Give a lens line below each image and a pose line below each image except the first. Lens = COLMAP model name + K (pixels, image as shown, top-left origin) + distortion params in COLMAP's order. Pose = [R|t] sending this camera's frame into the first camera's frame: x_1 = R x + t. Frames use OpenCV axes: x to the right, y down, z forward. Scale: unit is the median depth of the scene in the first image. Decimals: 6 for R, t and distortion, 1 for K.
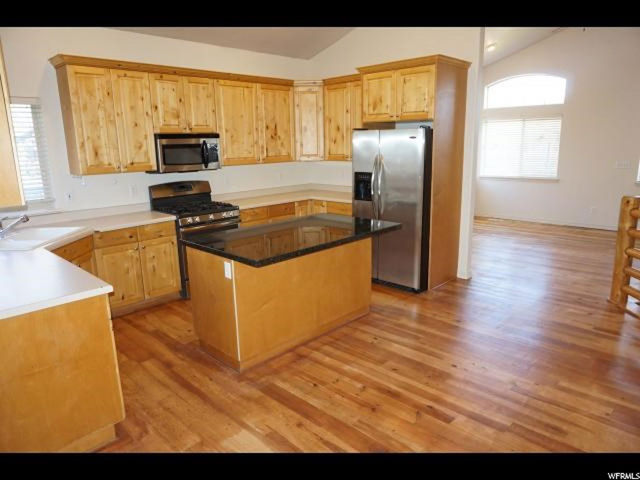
lens RADIAL K [[432.8, 0, 320.0], [0, 432.8, 240.0], [0, 0, 1]] dist [-0.041120, 0.040259]
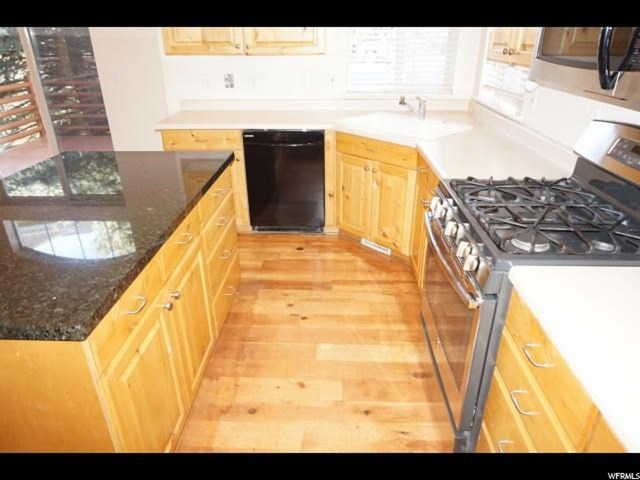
lens RADIAL K [[432.8, 0, 320.0], [0, 432.8, 240.0], [0, 0, 1]] dist [-0.041120, 0.040259]
pose [[-0.740587, 0.320677, -0.590506, 0.037721], [-0.122034, 0.799982, 0.587484, -0.335781], [0.660787, 0.507144, -0.553322, 1.622975]]
